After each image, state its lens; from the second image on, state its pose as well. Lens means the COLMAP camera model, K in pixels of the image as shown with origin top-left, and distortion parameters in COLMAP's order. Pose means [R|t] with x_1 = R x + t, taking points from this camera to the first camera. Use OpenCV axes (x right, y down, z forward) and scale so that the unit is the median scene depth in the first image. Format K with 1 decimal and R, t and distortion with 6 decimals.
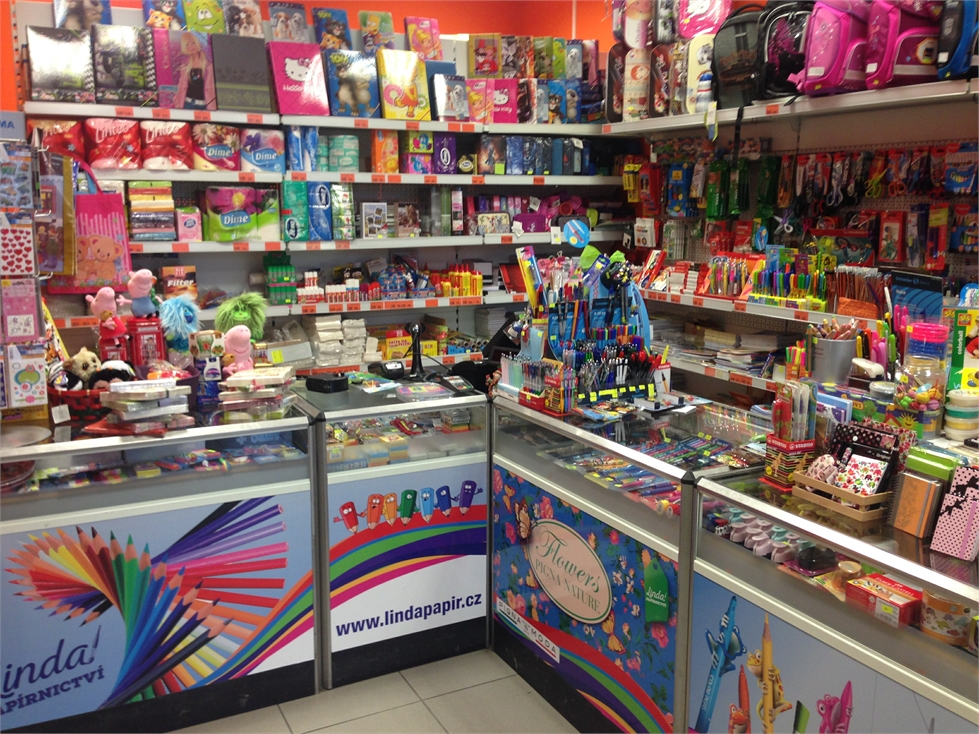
lens RADIAL K [[895.3, 0, 488.2], [0, 895.3, 364.0], [0, 0, 1]] dist [0.153029, -0.275121]
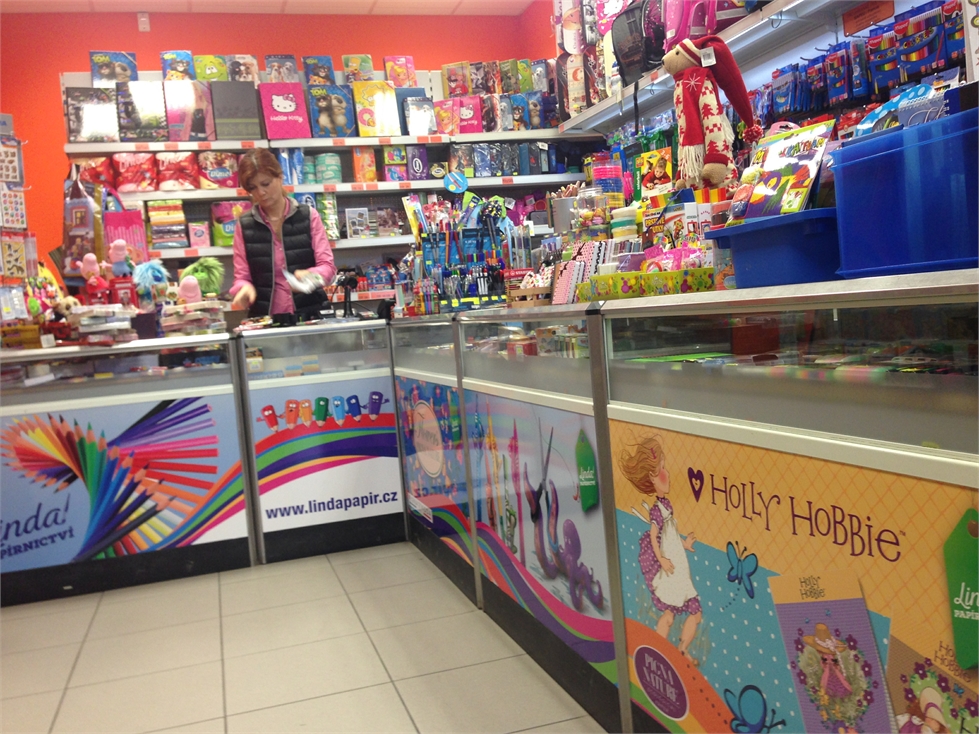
lens RADIAL K [[932.1, 0, 489.5], [0, 932.1, 367.0], [0, 0, 1]] dist [0.131415, -0.235518]
pose [[0.980293, -0.073127, -0.183518, 0.315837], [0.052299, 0.991886, -0.115878, 0.220304], [0.190503, 0.103997, 0.976163, -0.166185]]
